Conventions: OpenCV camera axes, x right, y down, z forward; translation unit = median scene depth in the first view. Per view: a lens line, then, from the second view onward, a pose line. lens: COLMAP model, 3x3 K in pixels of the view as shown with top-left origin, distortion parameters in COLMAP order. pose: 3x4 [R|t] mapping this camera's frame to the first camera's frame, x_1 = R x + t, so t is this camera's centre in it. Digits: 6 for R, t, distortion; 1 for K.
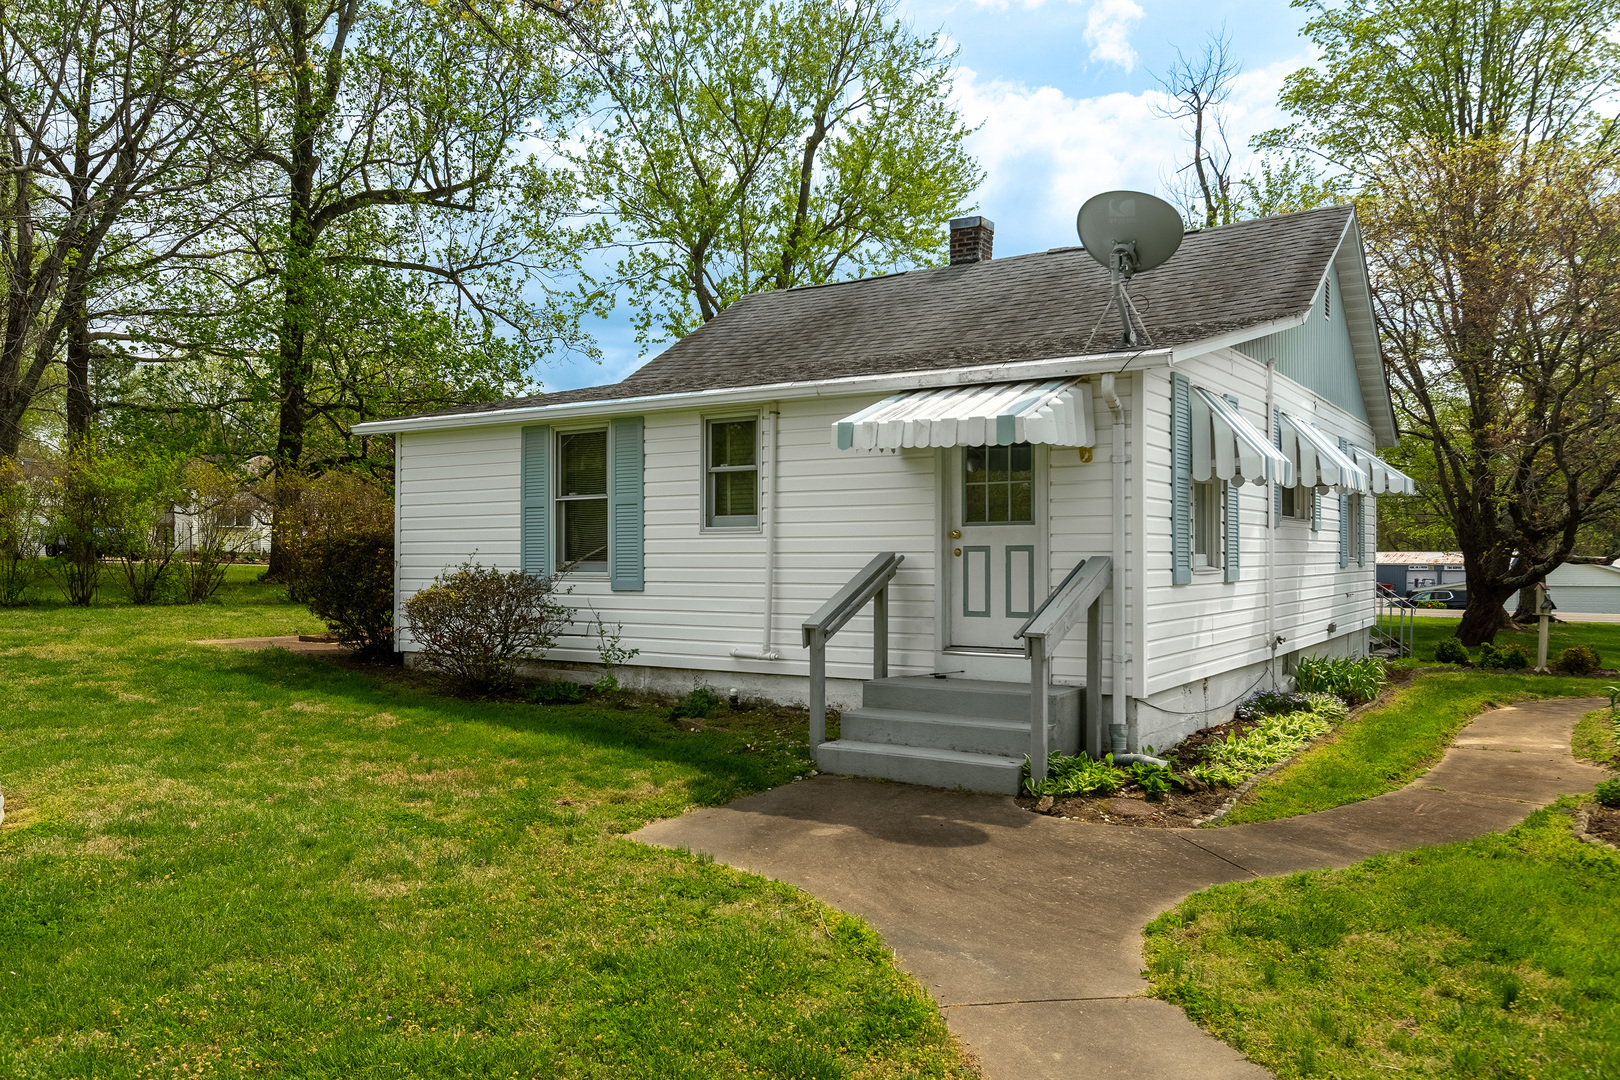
lens RADIAL K [[1234.4, 0, 810.0], [0, 1234.4, 540.0], [0, 0, 1]] dist [0.002182, 0.000921]
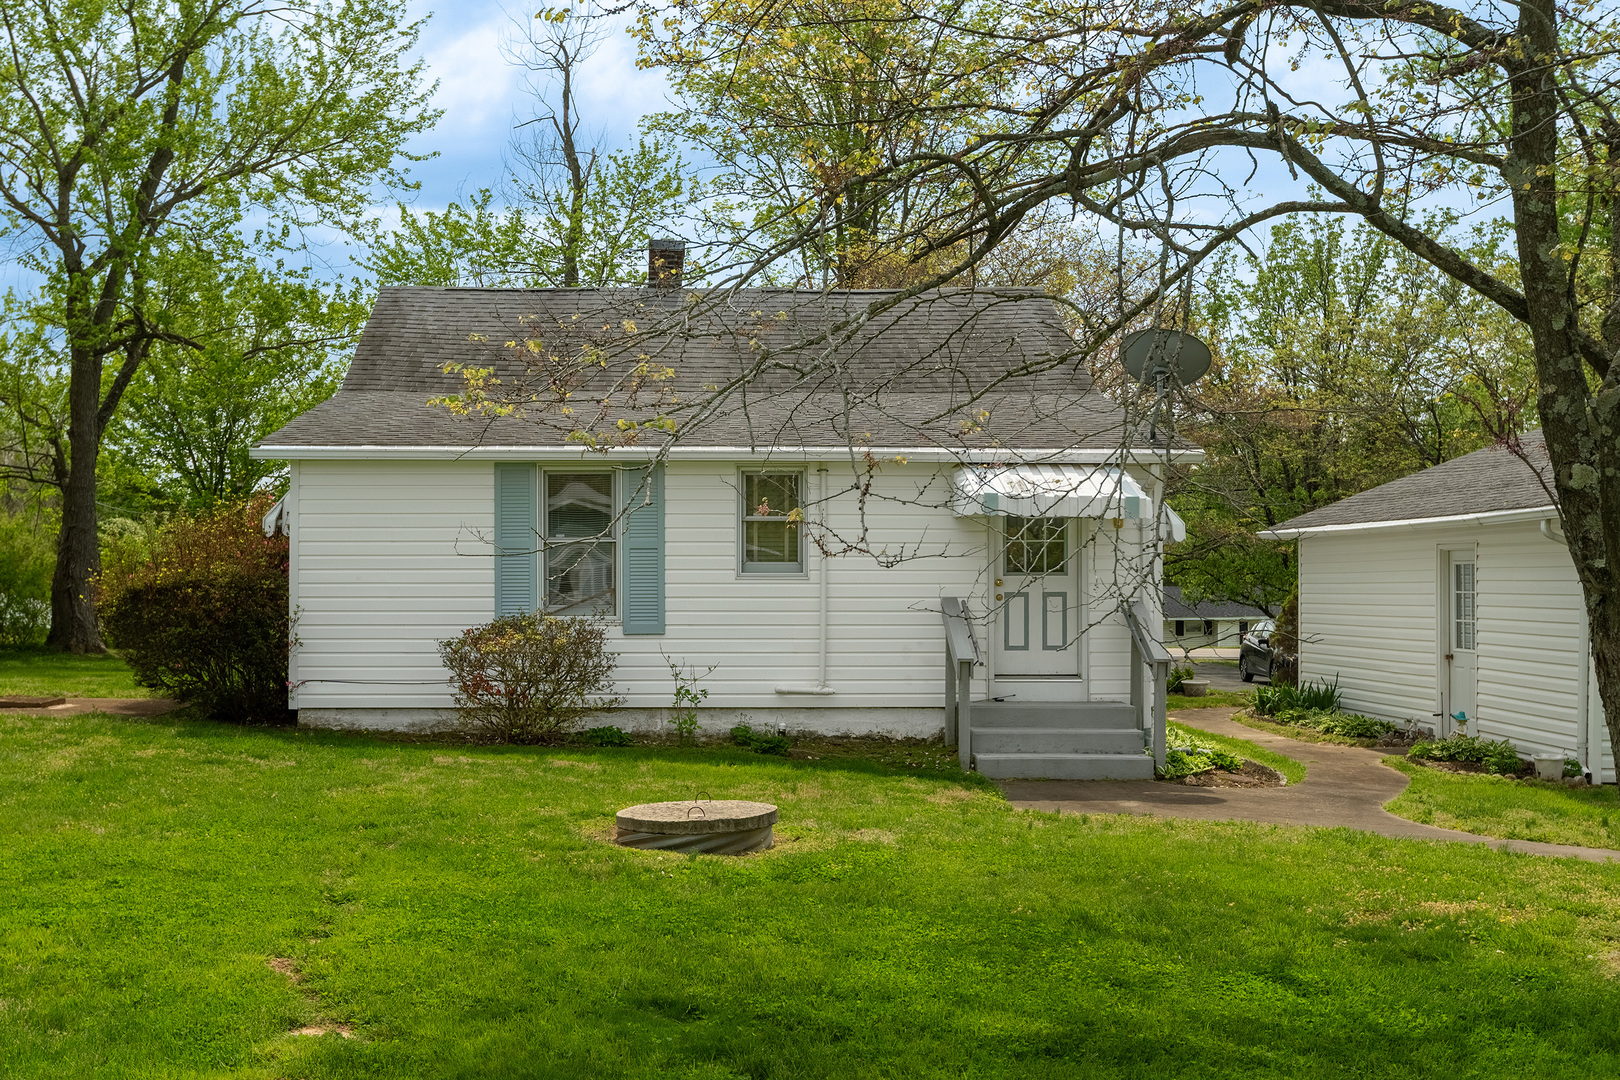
lens RADIAL K [[1665.4, 0, 810.0], [0, 1665.4, 540.0], [0, 0, 1]] dist [-0.006066, 0.002183]
pose [[0.820338, 0.015825, 0.571660, -0.877251], [-0.009965, 0.999861, -0.013378, -0.020493], [-0.571792, 0.005278, 0.820381, -0.210702]]
